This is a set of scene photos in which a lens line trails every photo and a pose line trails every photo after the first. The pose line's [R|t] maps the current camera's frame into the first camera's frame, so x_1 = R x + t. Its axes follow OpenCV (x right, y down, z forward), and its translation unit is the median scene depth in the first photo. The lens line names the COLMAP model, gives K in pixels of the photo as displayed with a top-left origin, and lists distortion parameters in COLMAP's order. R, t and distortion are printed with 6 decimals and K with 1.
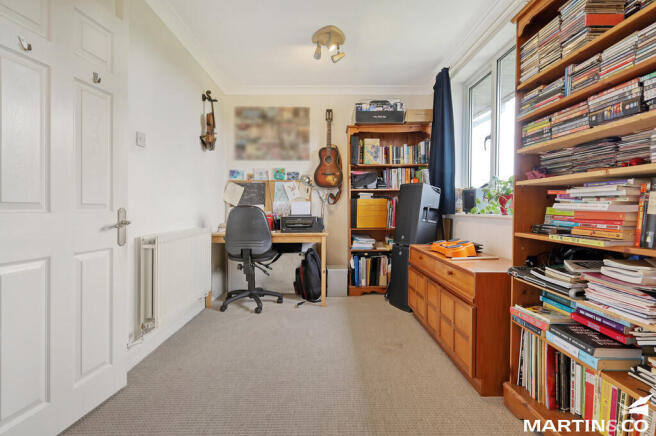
lens RADIAL K [[323.0, 0, 327.2], [0, 323.0, 209.9], [0, 0, 1]] dist [0.000540, 0.000098]
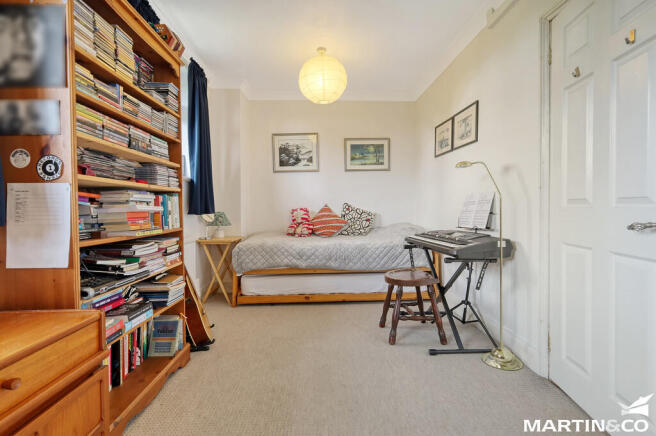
lens RADIAL K [[323.0, 0, 327.2], [0, 323.0, 209.9], [0, 0, 1]] dist [0.000540, 0.000098]
pose [[-0.999807, 0.007276, -0.018230, 0.034489], [0.007035, 0.999887, 0.013286, -0.012999], [0.018324, 0.013155, -0.999746, 2.168787]]
